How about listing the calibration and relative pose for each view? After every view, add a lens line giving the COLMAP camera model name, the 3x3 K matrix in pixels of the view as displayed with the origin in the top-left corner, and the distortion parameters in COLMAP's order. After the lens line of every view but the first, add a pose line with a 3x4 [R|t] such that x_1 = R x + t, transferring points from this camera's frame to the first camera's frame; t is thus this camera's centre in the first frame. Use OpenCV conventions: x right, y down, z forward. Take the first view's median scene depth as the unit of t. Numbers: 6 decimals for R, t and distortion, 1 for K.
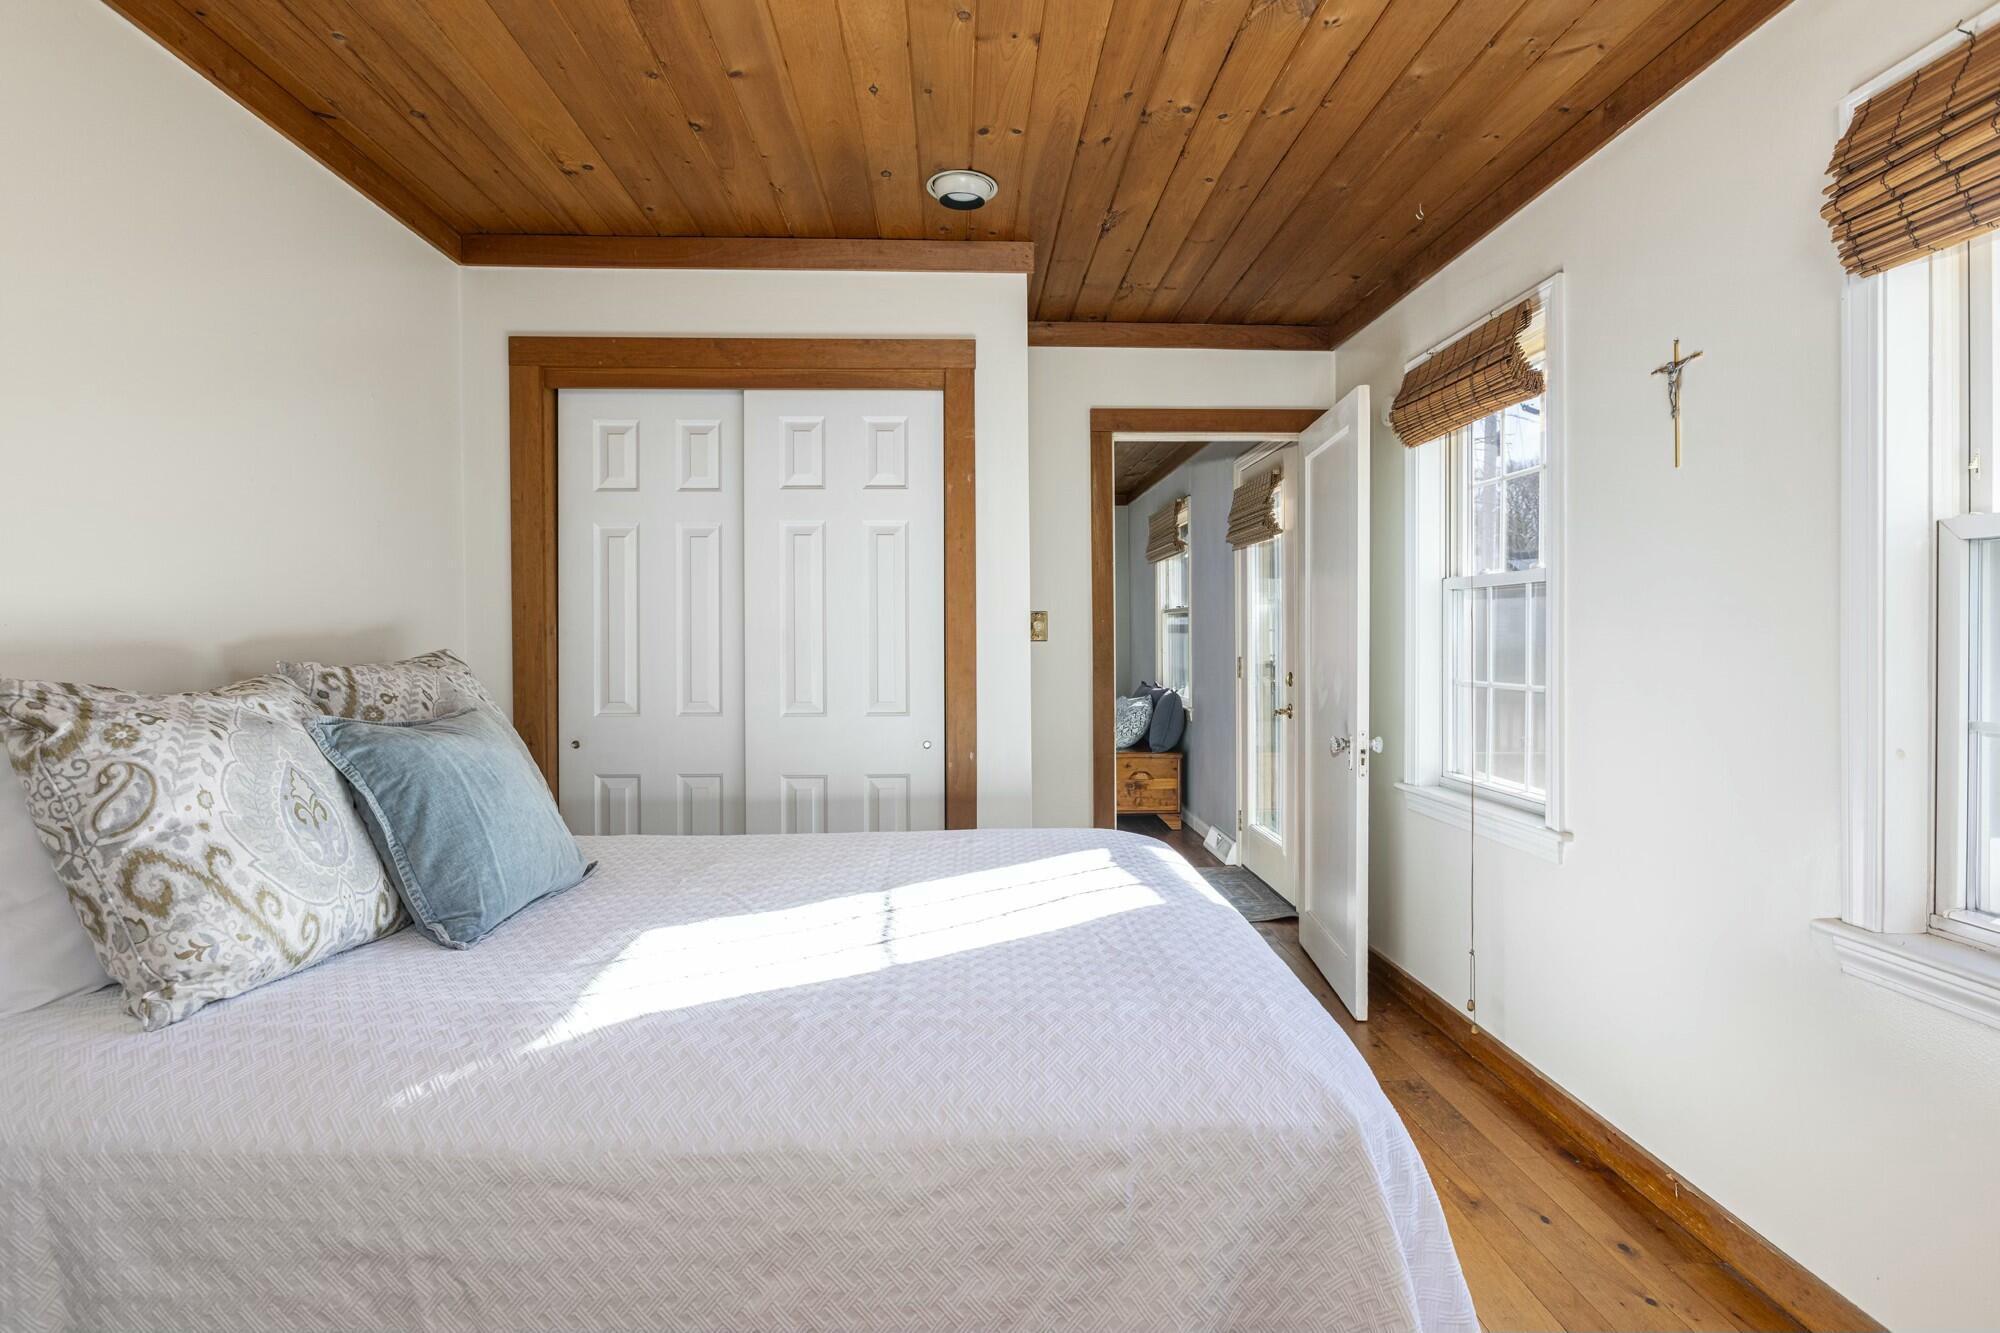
lens RADIAL K [[961.8, 0, 1013.0], [0, 961.8, 654.2], [0, 0, 1]] dist [-0.002272, -0.002941]
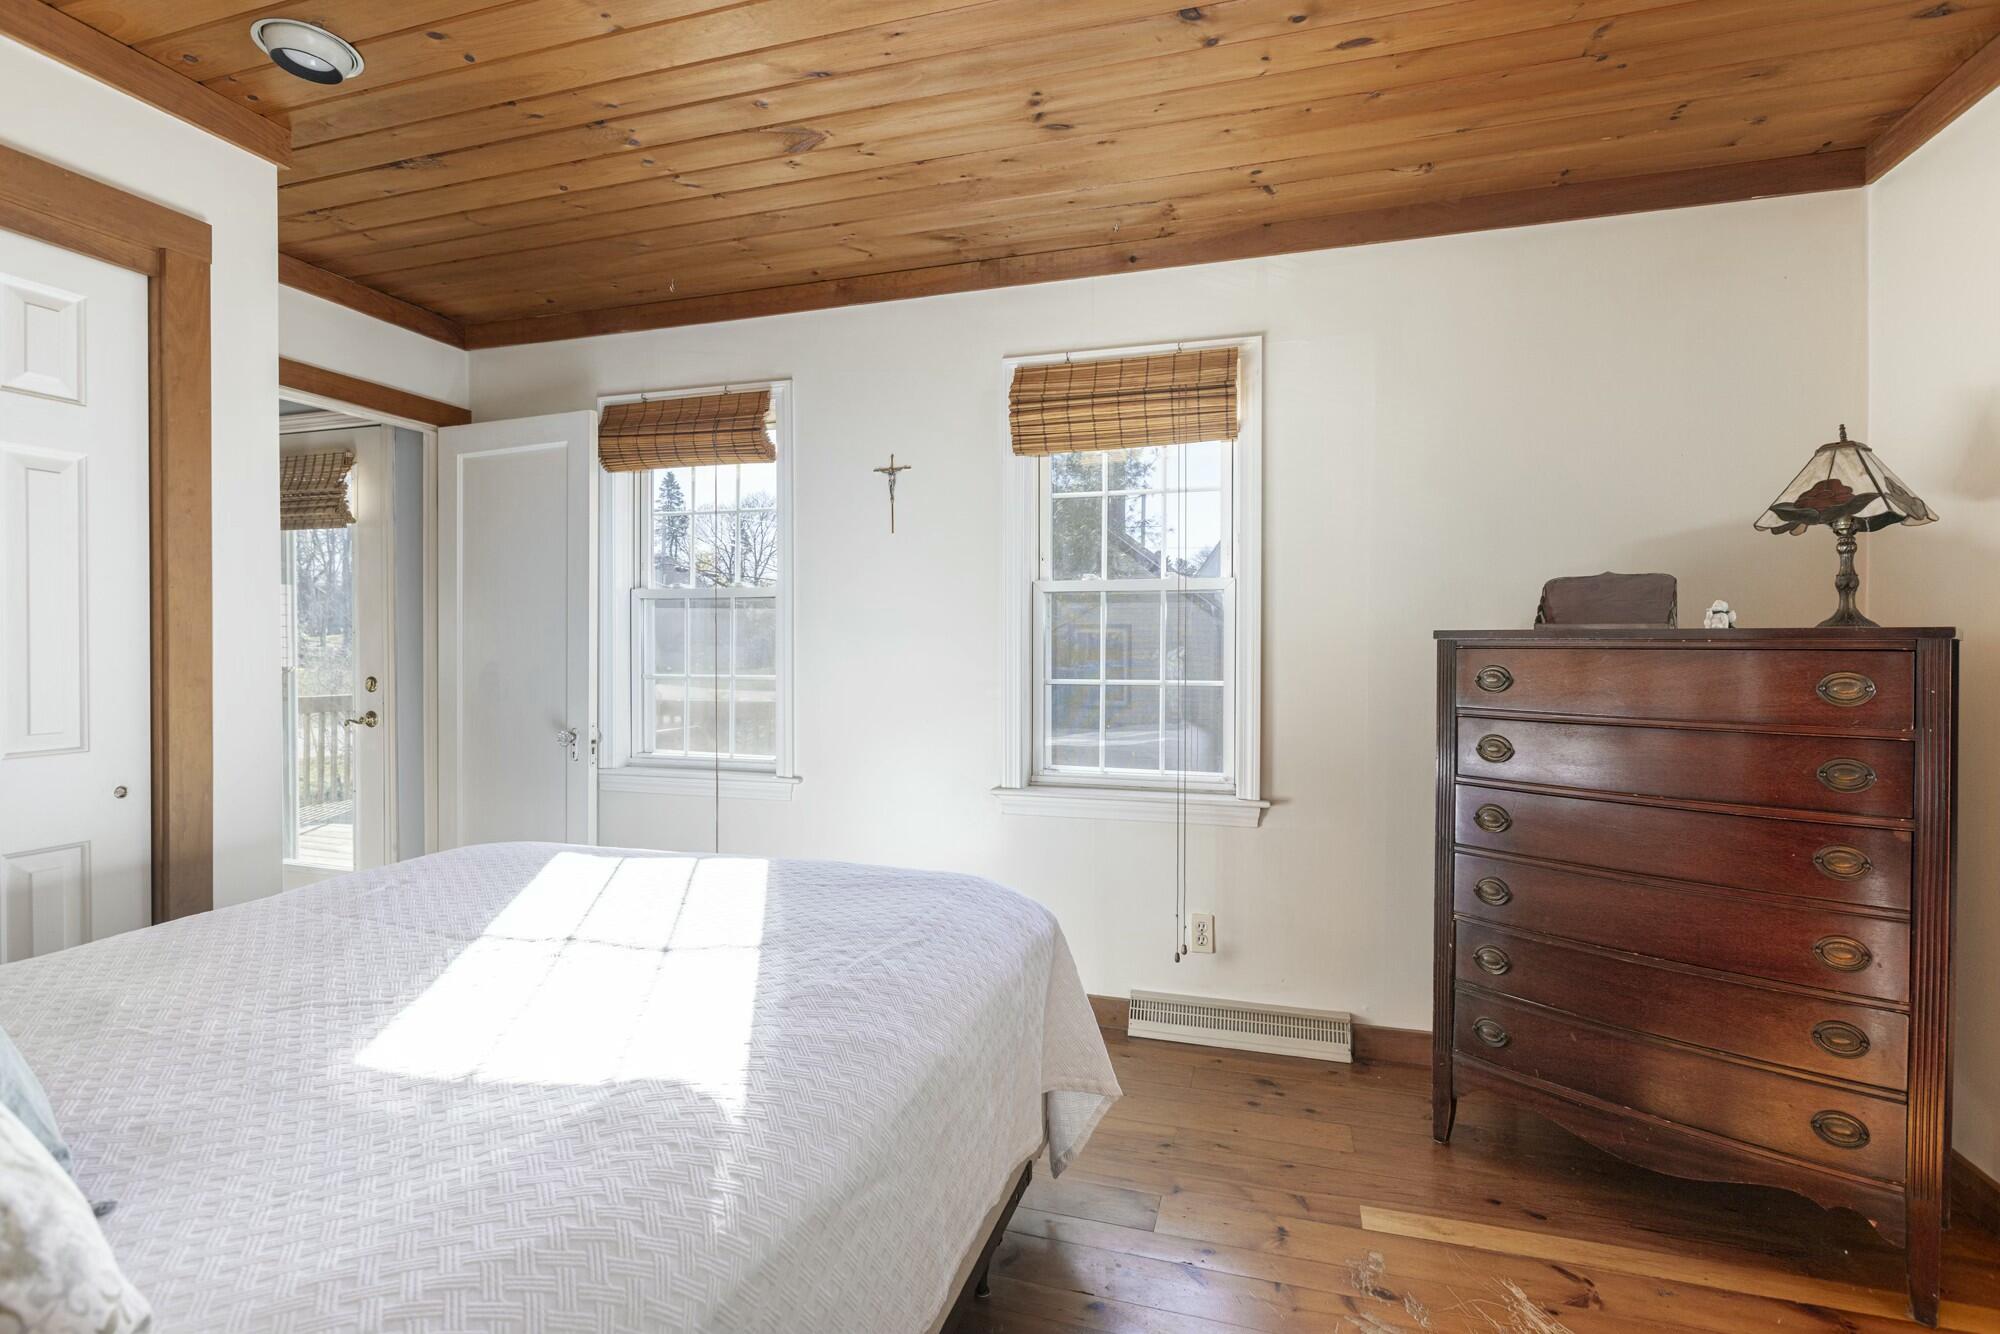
lens RADIAL K [[961.8, 0, 959.0], [0, 961.8, 653.5], [0, 0, 1]] dist [-0.002272, -0.002941]
pose [[0.353749, -0.007284, 0.935312, -0.646352], [0.013741, 0.999902, 0.002589, 0.003951], [-0.935240, 0.011936, 0.353814, 0.268240]]
